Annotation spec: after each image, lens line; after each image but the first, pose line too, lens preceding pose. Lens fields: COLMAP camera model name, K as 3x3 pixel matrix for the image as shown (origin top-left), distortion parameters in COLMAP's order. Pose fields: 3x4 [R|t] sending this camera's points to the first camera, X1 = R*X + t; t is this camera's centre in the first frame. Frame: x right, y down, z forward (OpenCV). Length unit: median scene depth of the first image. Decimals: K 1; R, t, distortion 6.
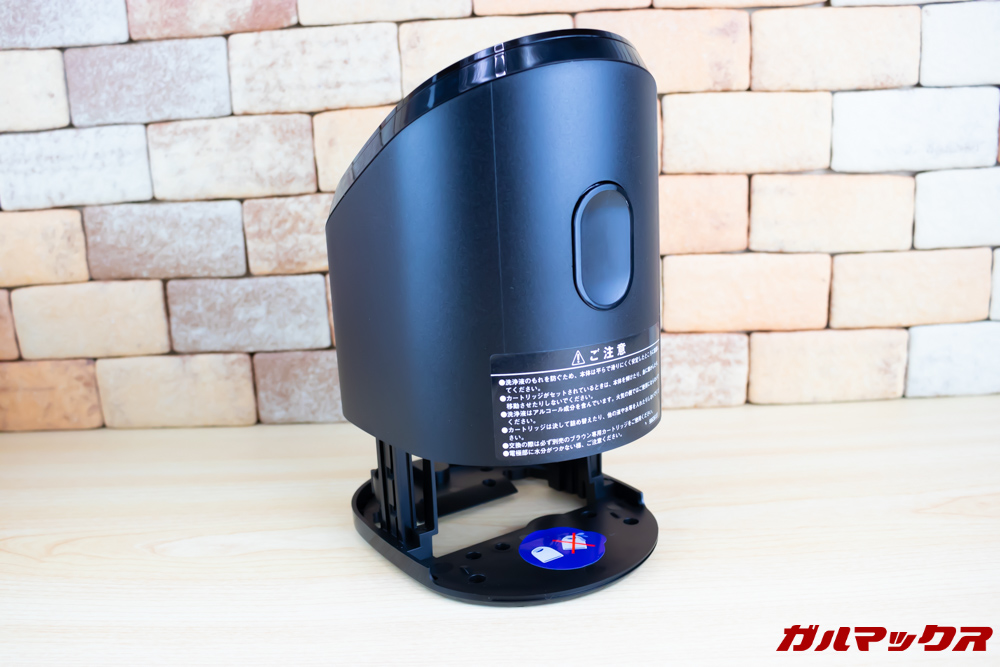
lens RADIAL K [[899.6, 0, 494.3], [0, 899.6, 336.2], [0, 0, 1]] dist [-0.153560, 0.138378]
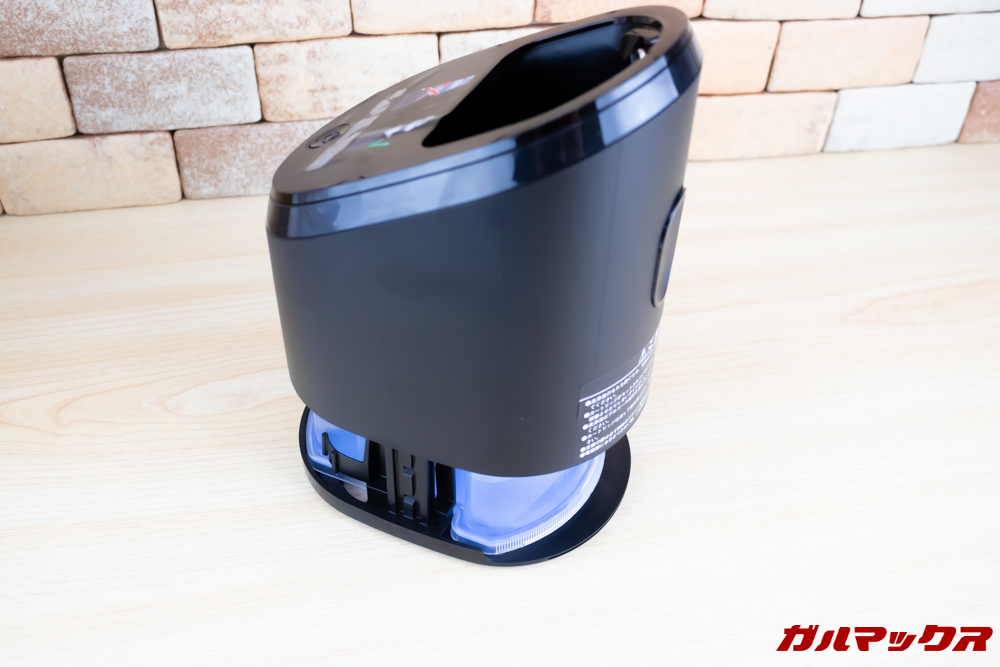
lens RADIAL K [[999.8, 0, 496.6], [0, 999.8, 335.9], [0, 0, 1]] dist [-0.135964, 0.132874]
pose [[0.974145, -0.078805, 0.211735, -0.182123], [-0.028995, 0.885835, 0.463094, -0.273406], [-0.224056, -0.457260, 0.860646, -0.029532]]
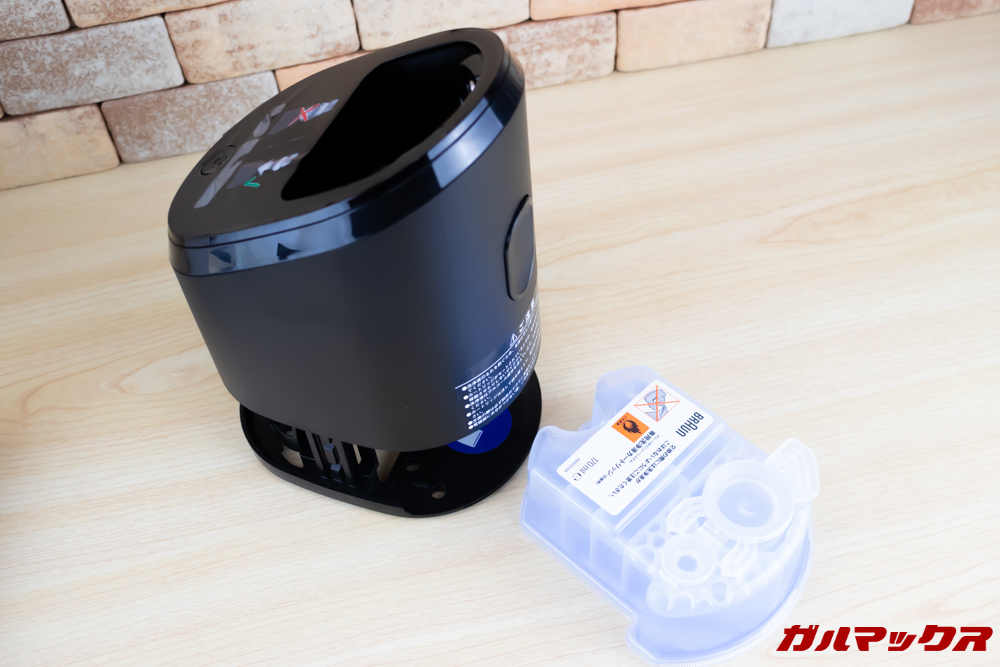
lens RADIAL K [[1117.4, 0, 542.5], [0, 1117.4, 364.9], [0, 0, 1]] dist [-0.131222, 0.138046]
pose [[0.966097, -0.190873, 0.173849, -0.078812], [0.043599, 0.784312, 0.618832, -0.454657], [-0.254470, -0.590273, 0.766044, -0.141326]]
